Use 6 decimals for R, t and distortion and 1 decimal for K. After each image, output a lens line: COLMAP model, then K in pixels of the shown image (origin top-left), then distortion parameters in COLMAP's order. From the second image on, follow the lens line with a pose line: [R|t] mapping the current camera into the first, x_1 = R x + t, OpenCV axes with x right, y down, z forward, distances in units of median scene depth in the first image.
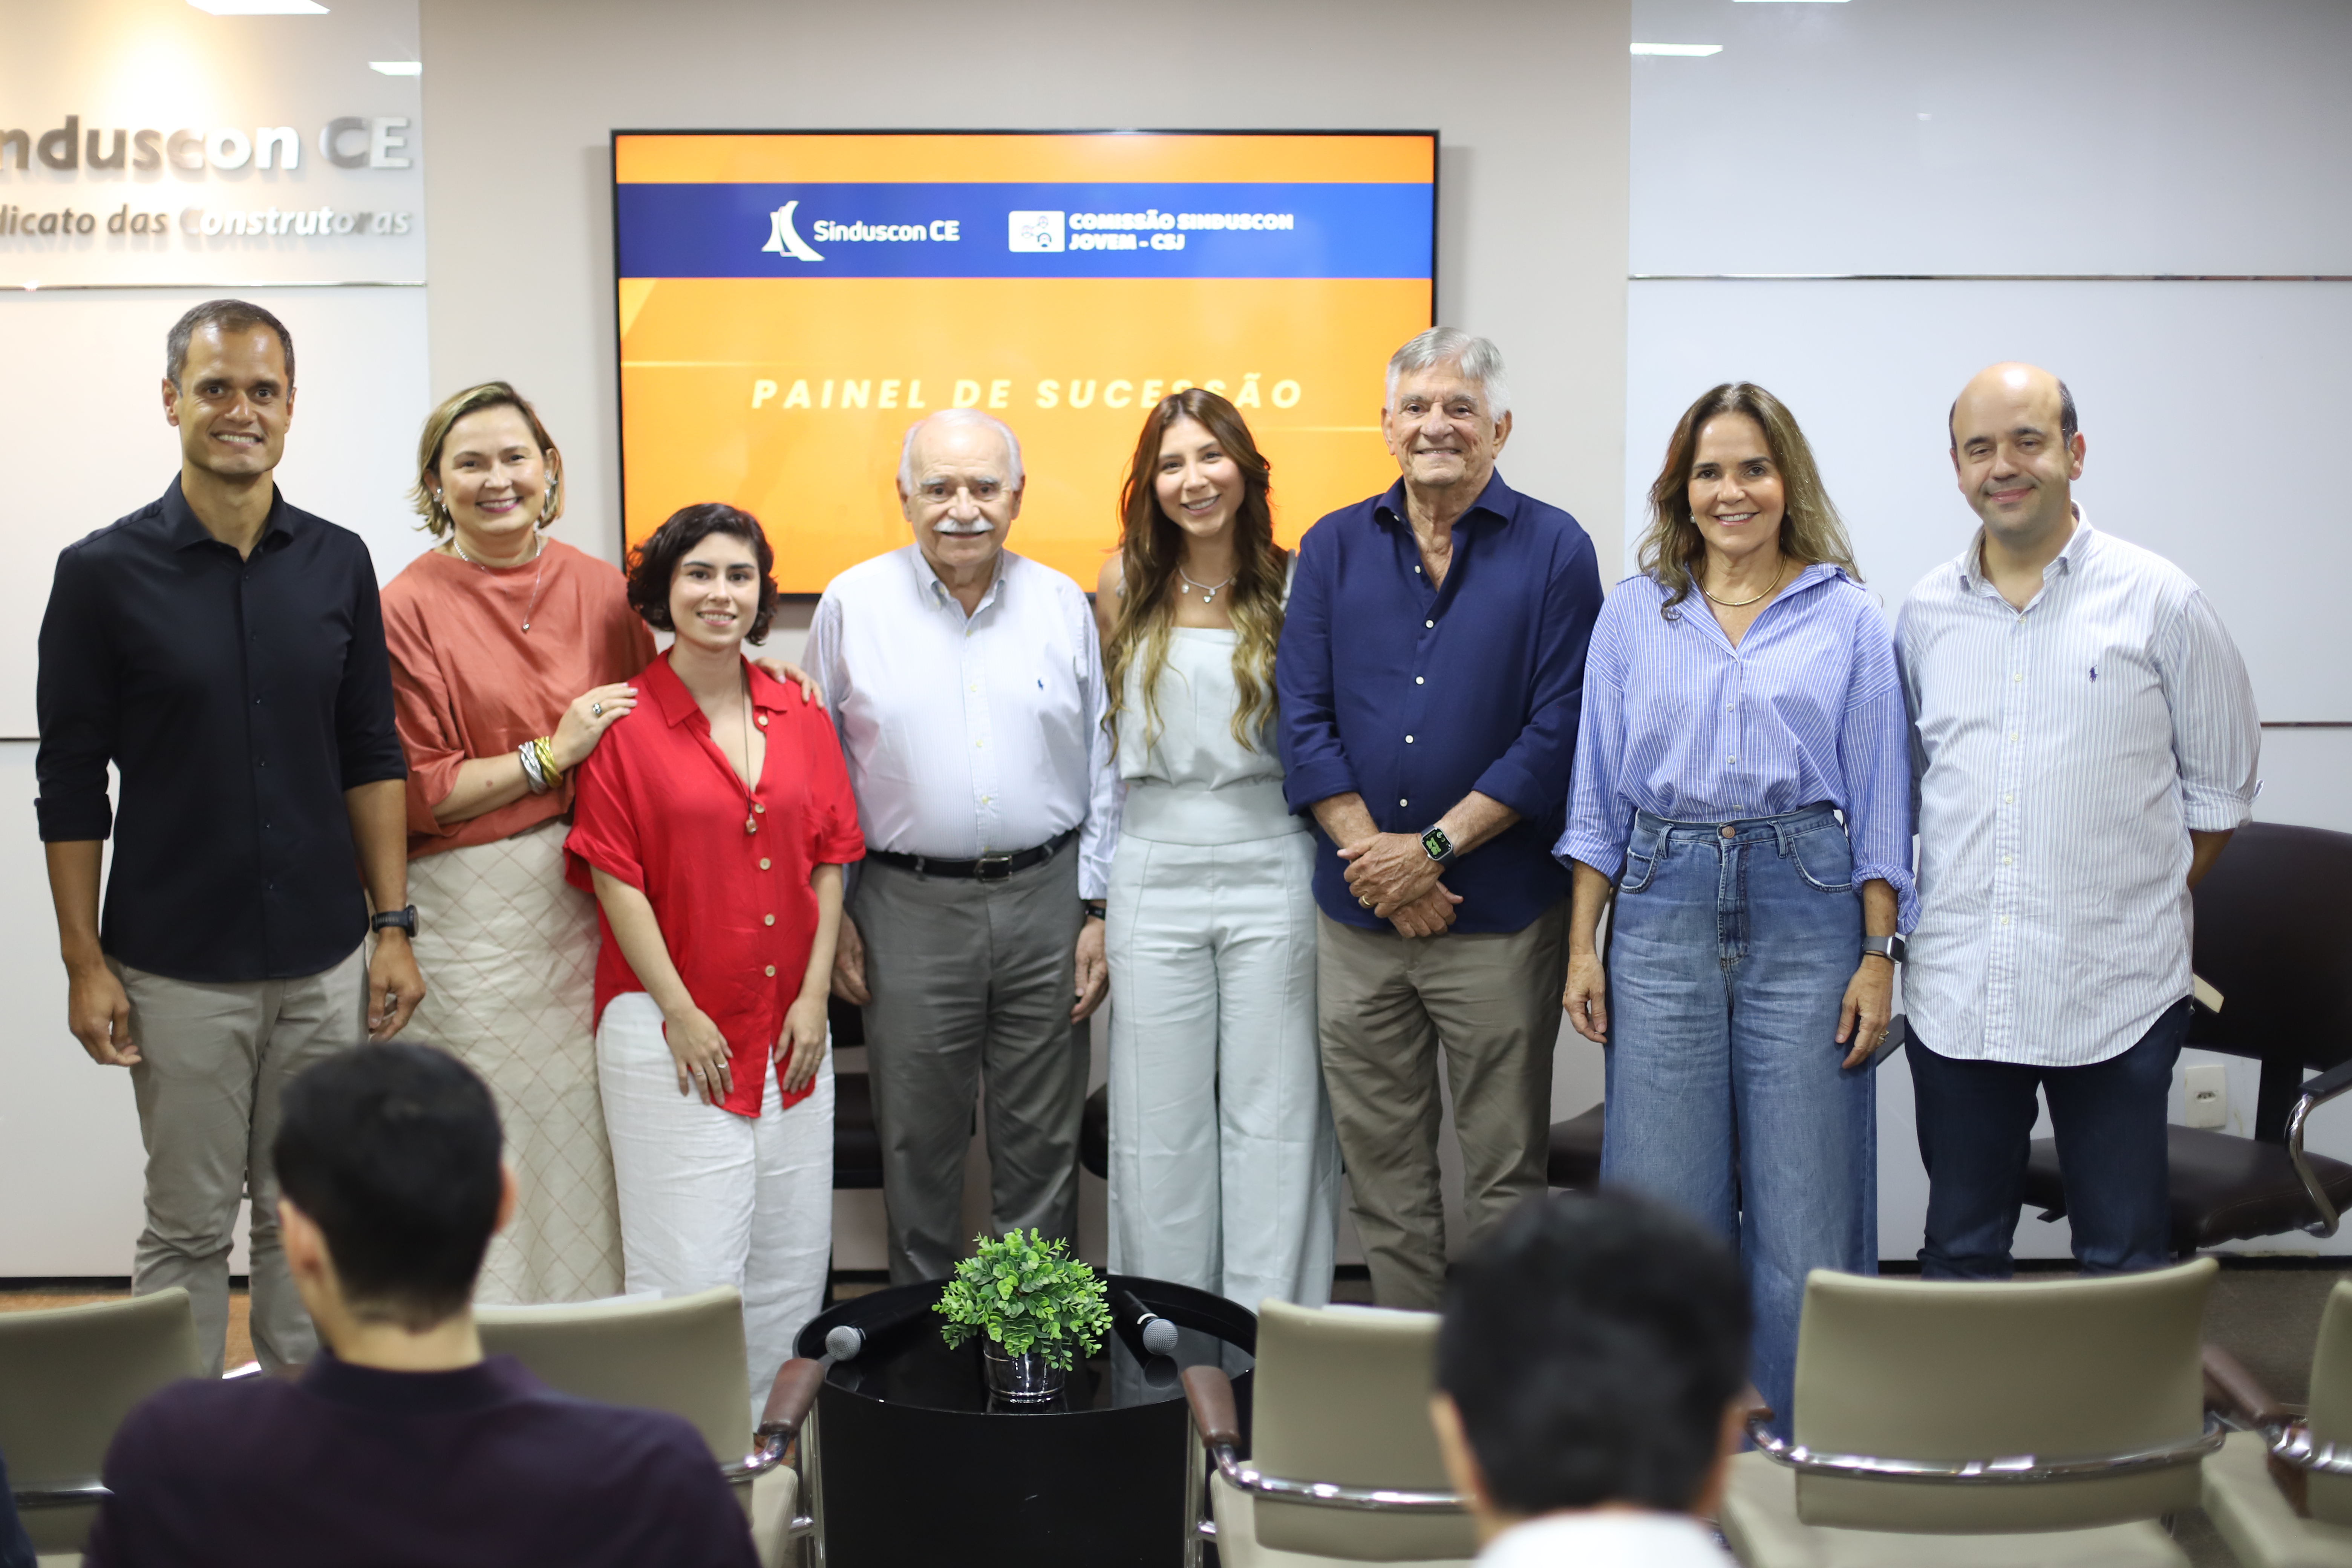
lens RADIAL K [[3488.2, 0, 1169.2], [0, 3488.2, 806.7], [0, 0, 1]] dist [-0.049918, 0.000000]
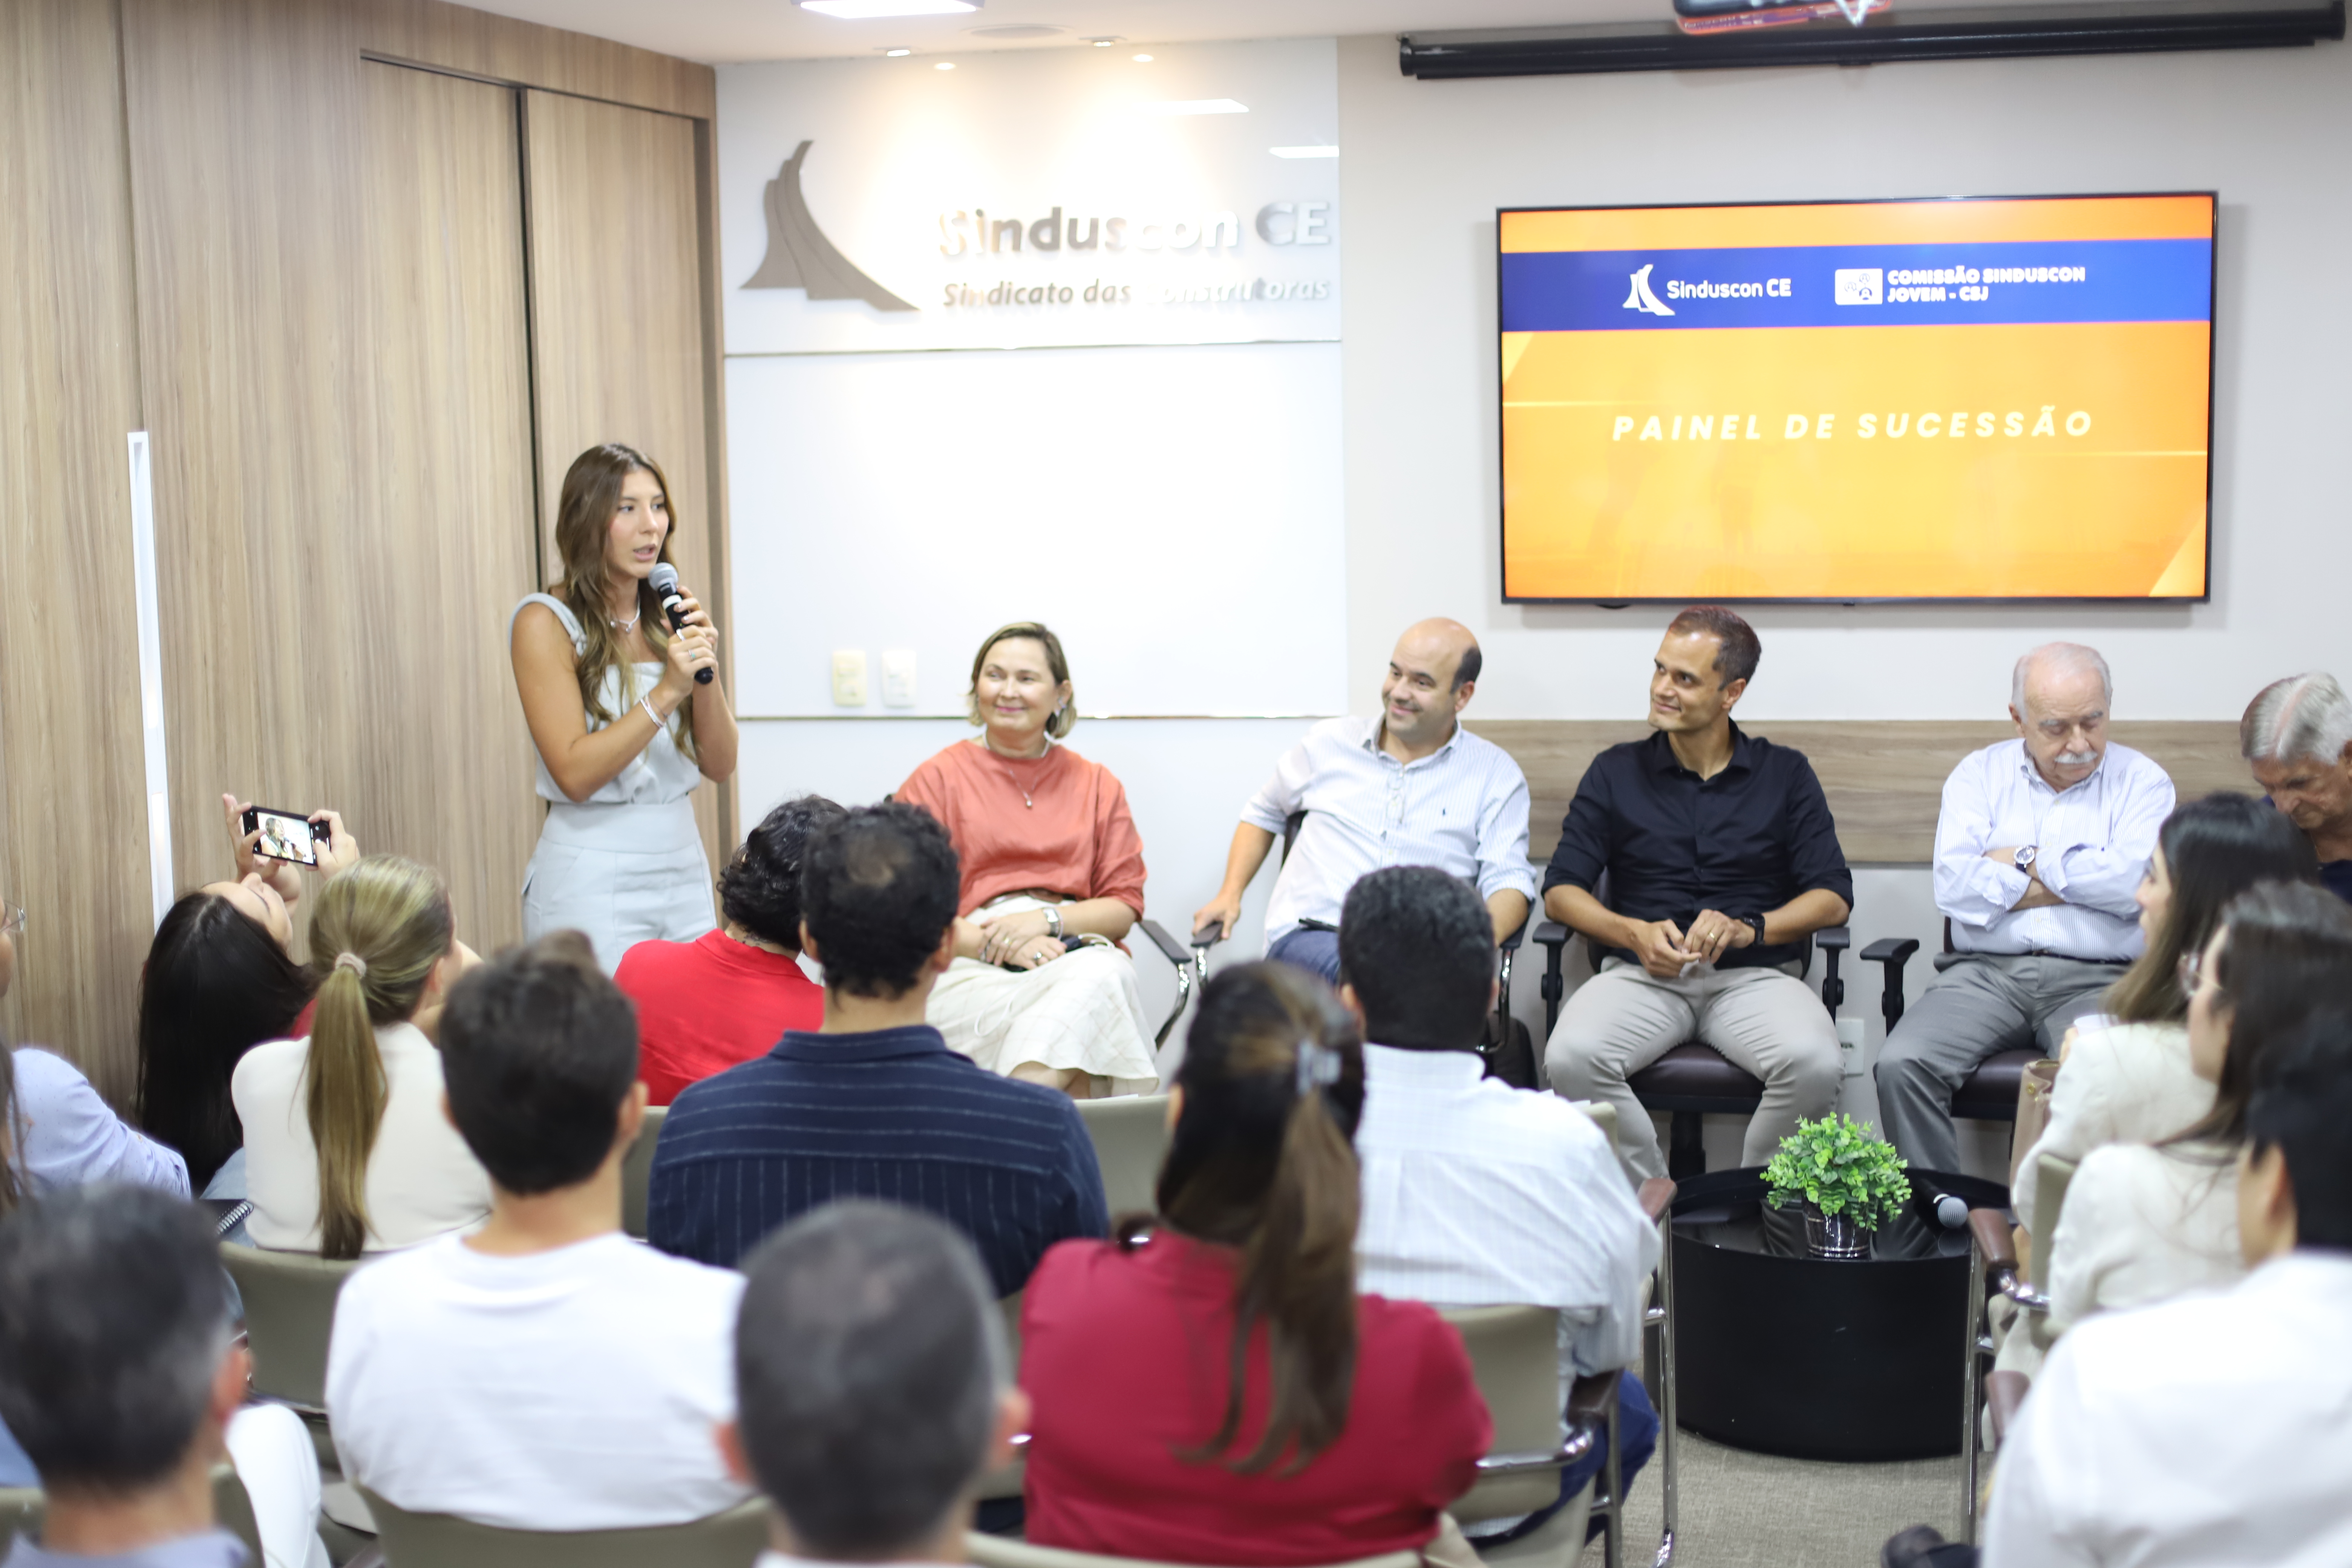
lens RADIAL K [[3488.2, 0, 1131.1], [0, 3488.2, 807.1], [0, 0, 1]] dist [-0.049918, 0.000000]
pose [[0.970791, 0.013010, -0.239573, 0.006511], [-0.014487, 0.999885, -0.004402, 0.017710], [0.239488, 0.007744, 0.970868, -0.186973]]
